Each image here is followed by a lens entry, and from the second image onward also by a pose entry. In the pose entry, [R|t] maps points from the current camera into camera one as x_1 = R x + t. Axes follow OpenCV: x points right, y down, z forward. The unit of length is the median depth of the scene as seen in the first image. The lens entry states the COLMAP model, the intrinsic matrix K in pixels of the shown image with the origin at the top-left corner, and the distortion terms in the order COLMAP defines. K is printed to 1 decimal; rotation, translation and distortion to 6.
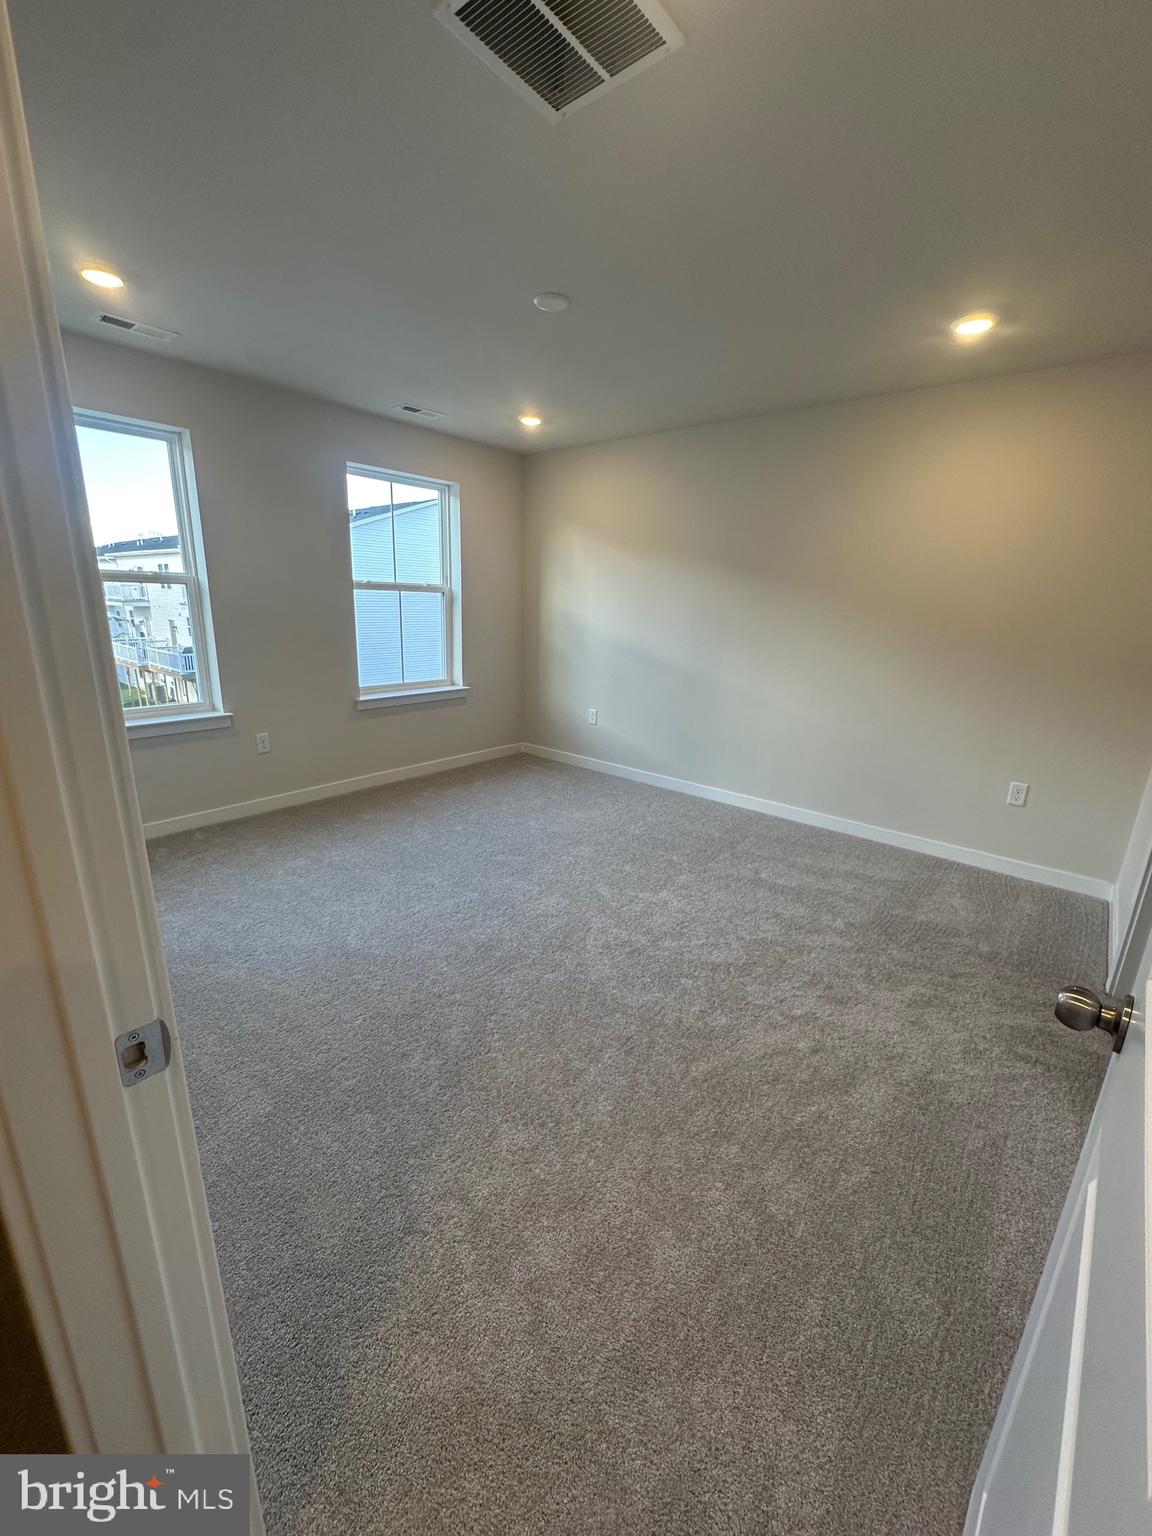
lens RADIAL K [[612.4, 0, 590.7], [0, 612.4, 768.8], [0, 0, 1]] dist [-0.001048, 0.000267]
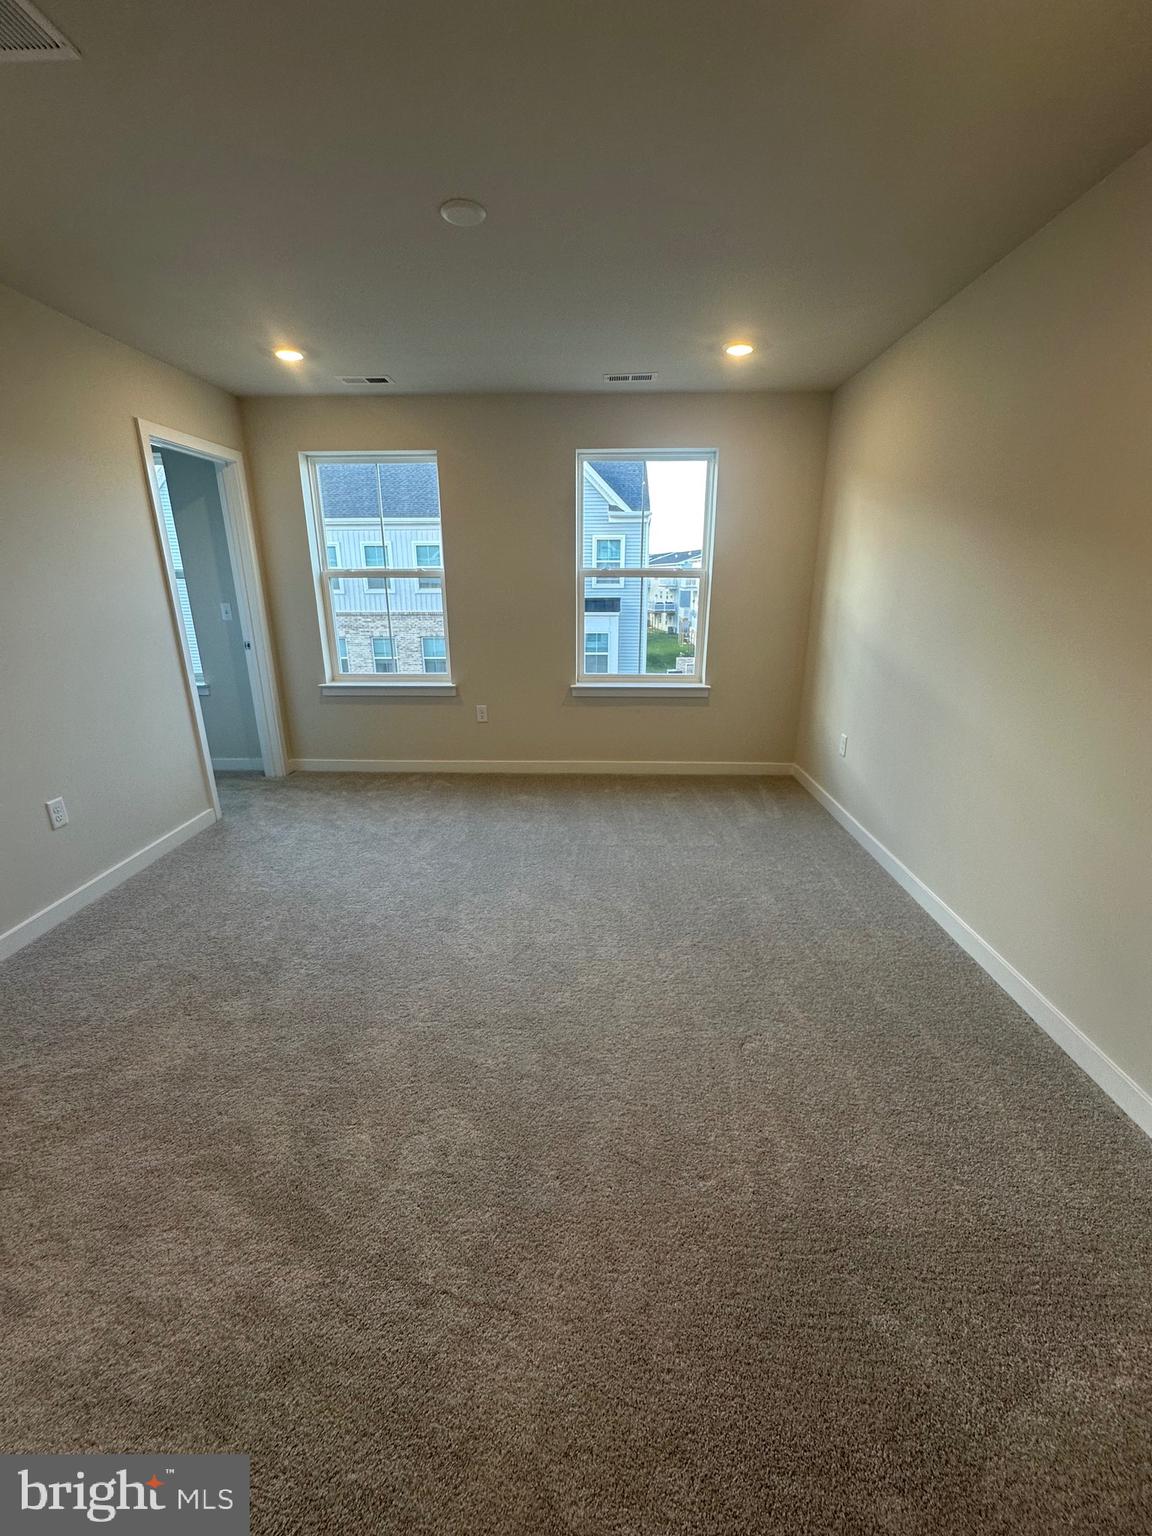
lens RADIAL K [[612.4, 0, 590.7], [0, 612.4, 768.8], [0, 0, 1]] dist [-0.001048, 0.000267]
pose [[0.623886, 0.203249, -0.754624, 0.435253], [-0.192719, 0.975782, 0.103485, -0.088806], [0.757381, 0.080867, 0.647946, 0.368465]]
